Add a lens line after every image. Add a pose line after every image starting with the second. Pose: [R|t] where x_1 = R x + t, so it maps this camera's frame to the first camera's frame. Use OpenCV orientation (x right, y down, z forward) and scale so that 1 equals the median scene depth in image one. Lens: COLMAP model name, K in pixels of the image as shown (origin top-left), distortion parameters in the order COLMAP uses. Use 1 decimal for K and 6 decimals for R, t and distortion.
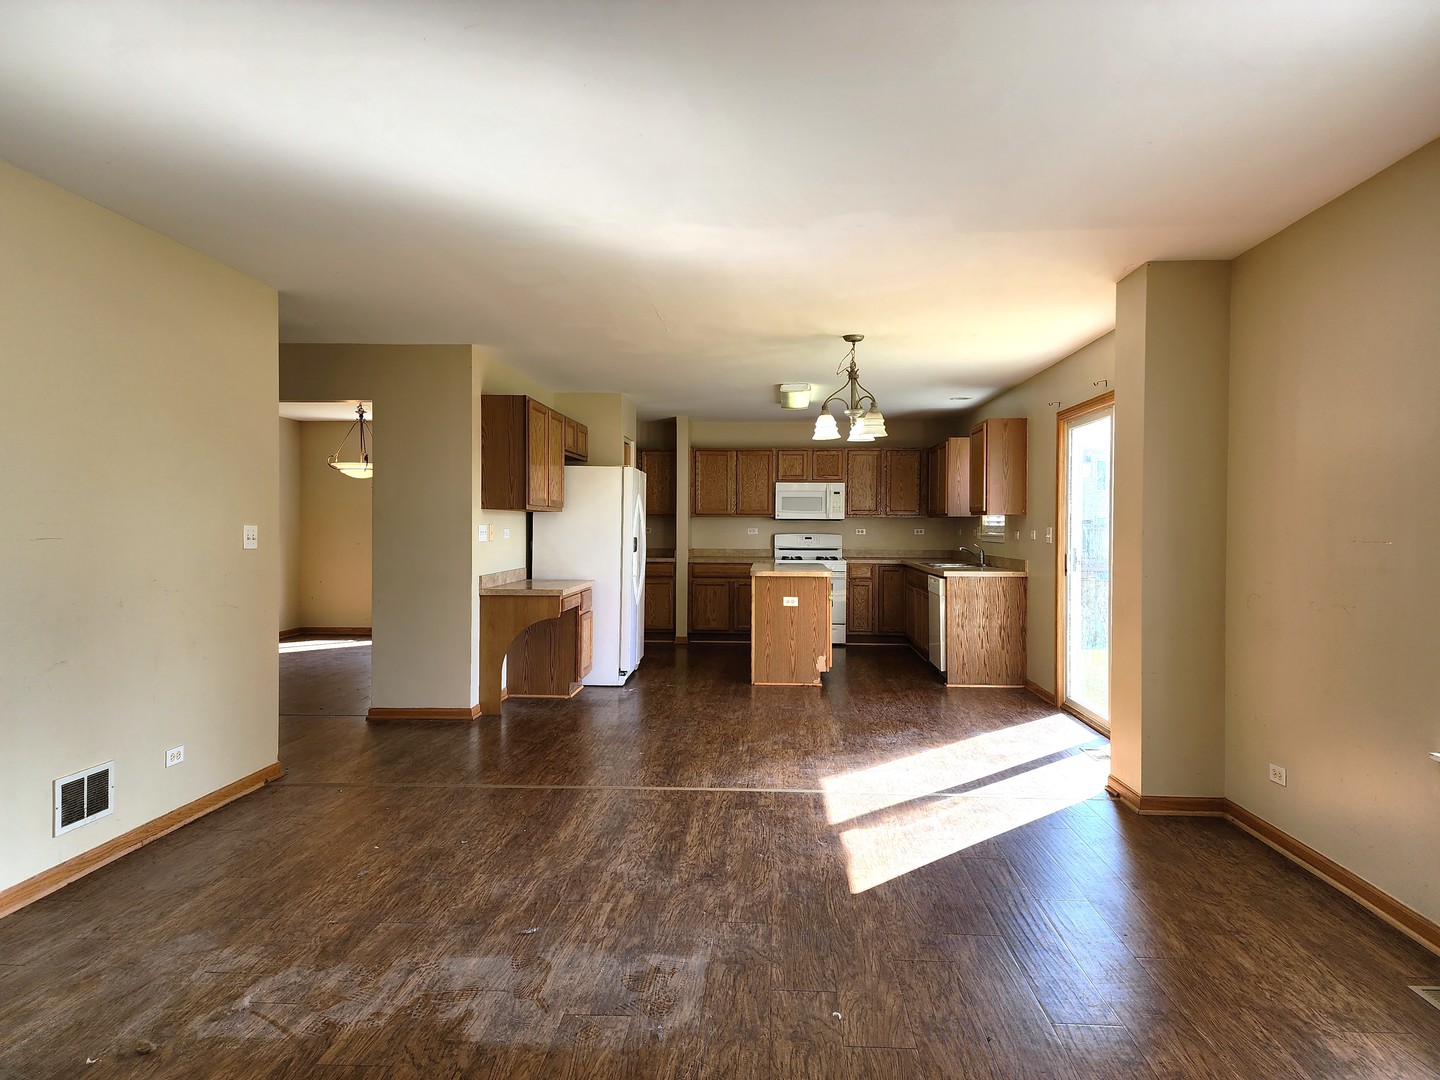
lens RADIAL K [[954.3, 0, 728.4], [0, 954.3, 539.7], [0, 0, 1]] dist [0.082621, -0.076643]
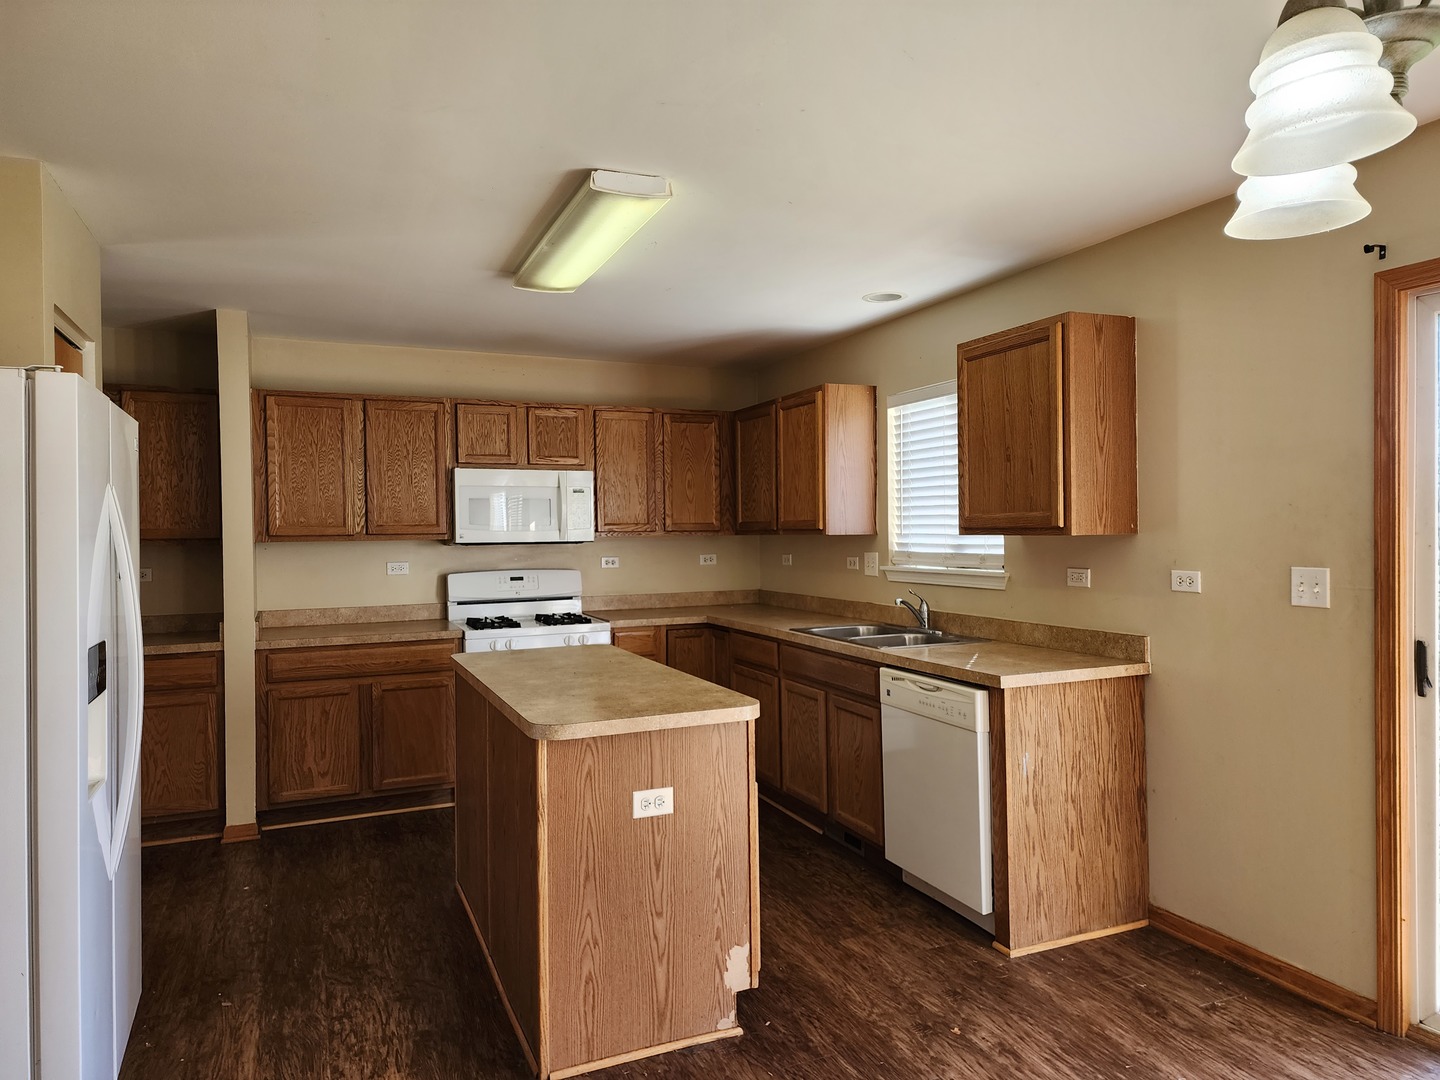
lens RADIAL K [[954.3, 0, 728.4], [0, 954.3, 539.7], [0, 0, 1]] dist [0.082621, -0.076643]
pose [[0.894787, -0.019726, 0.446058, -0.045926], [0.022471, 0.999747, -0.000866, -0.020688], [-0.445928, 0.010798, 0.895004, 0.514806]]
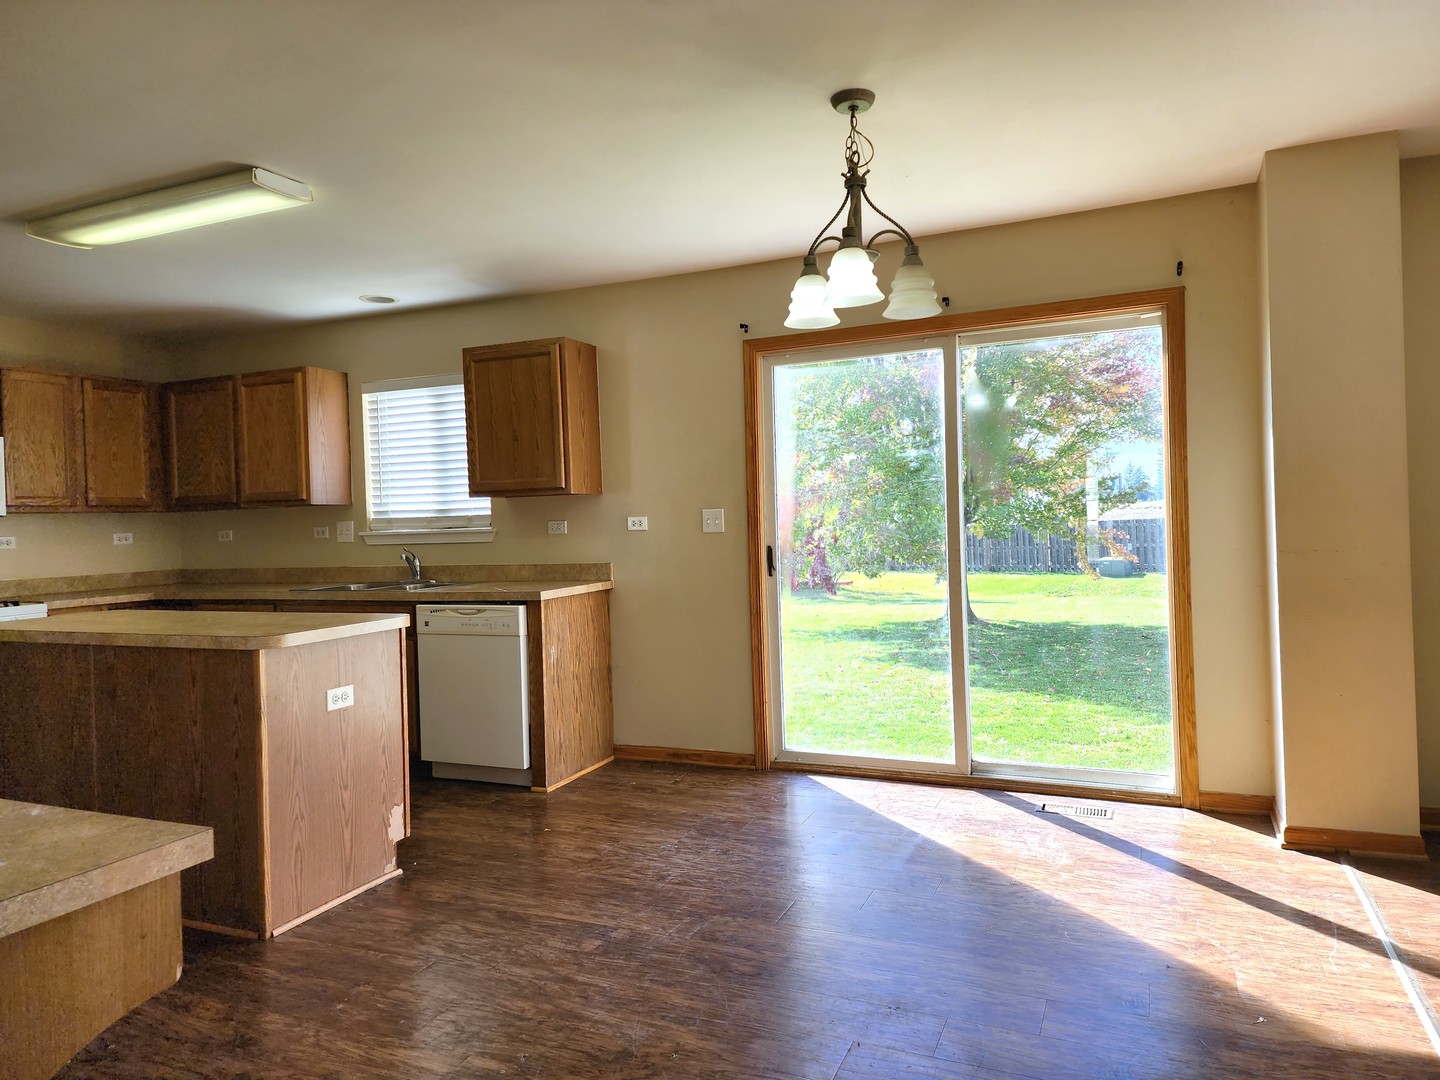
lens RADIAL K [[945.9, 0, 733.6], [0, 945.9, 522.8], [0, 0, 1]] dist [0.089862, -0.074220]
pose [[0.349152, -0.019753, 0.936858, -0.199425], [0.046703, 0.998902, 0.003655, -0.003550], [-0.935901, 0.042478, 0.349692, 0.521115]]
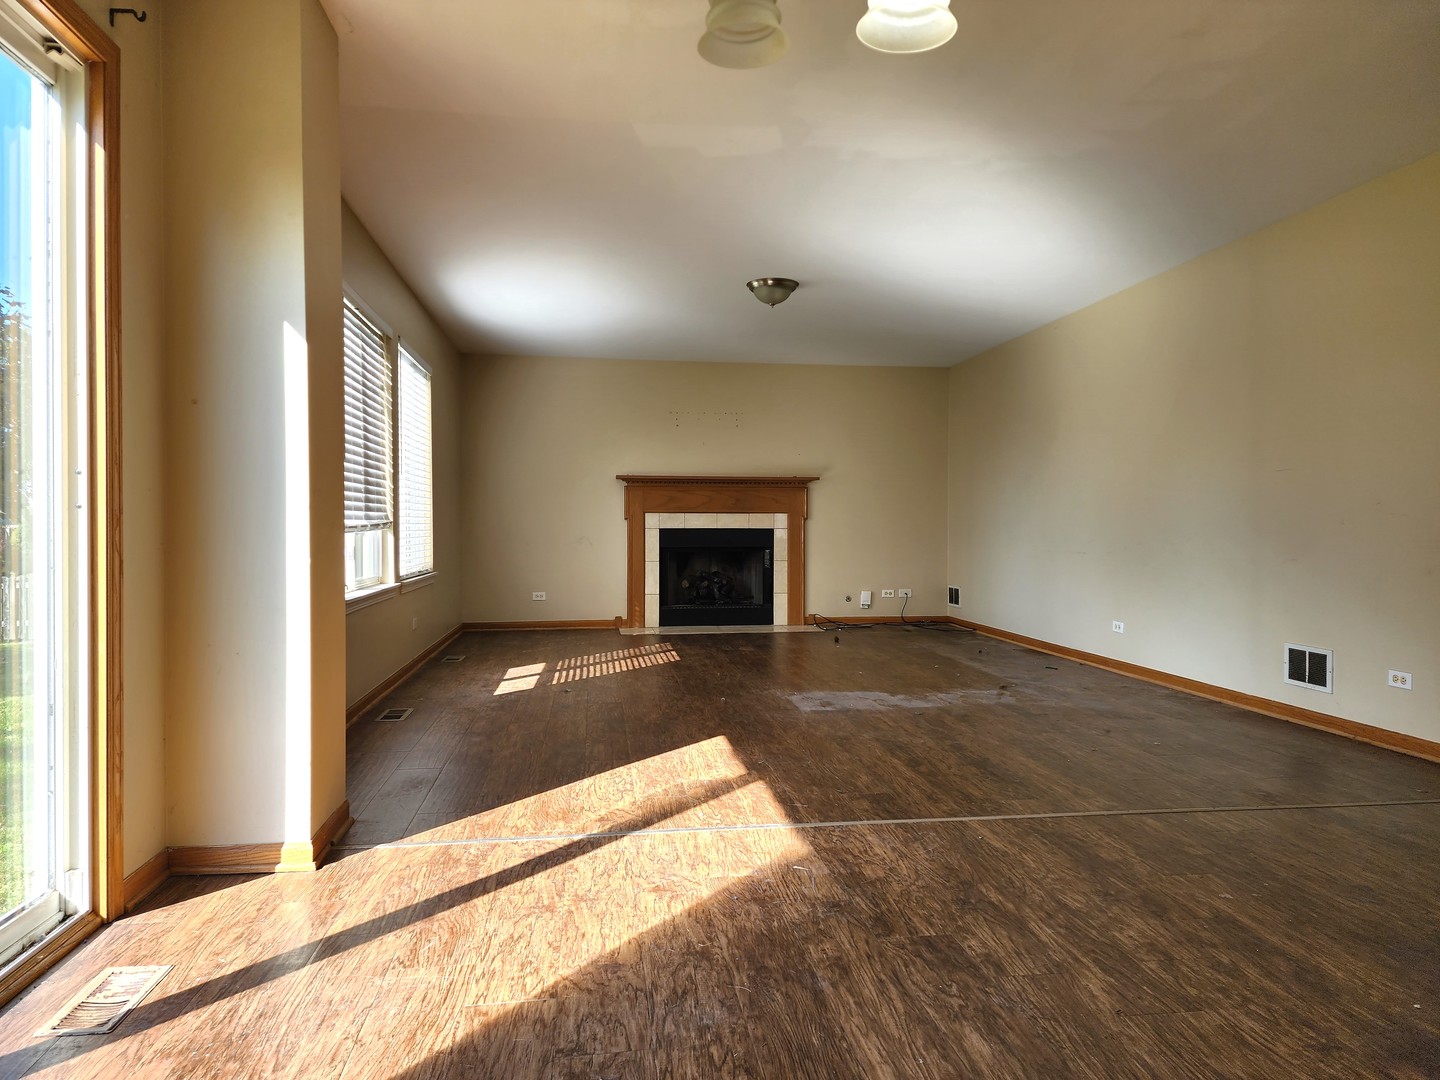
lens RADIAL K [[954.3, 0, 728.4], [0, 954.3, 539.7], [0, 0, 1]] dist [0.082621, -0.076643]
pose [[-0.981649, -0.002562, -0.190679, 0.121707], [-0.007919, 0.999595, 0.027339, 0.022497], [0.190531, 0.028348, -0.981272, 0.741163]]
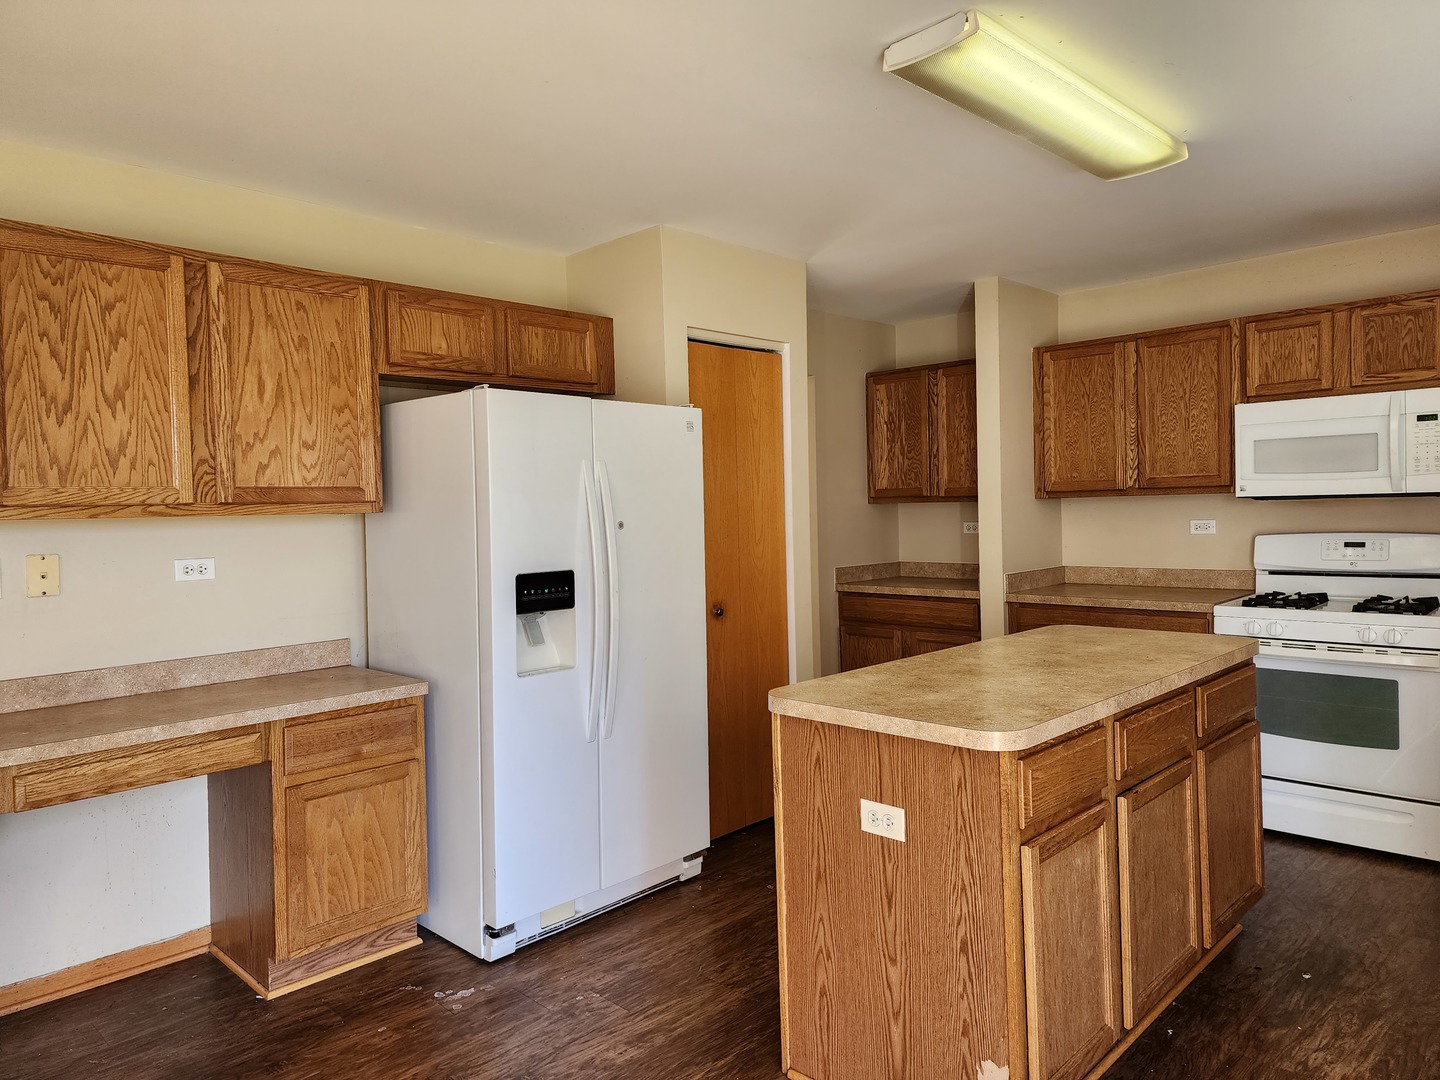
lens RADIAL K [[961.4, 0, 724.5], [0, 961.4, 523.1], [0, 0, 1]] dist [0.036563, -0.000367]
pose [[0.747742, -0.014181, -0.663838, 0.162468], [0.019025, 0.999819, 0.000071, -0.015681], [0.663717, -0.012682, 0.747876, 0.576764]]
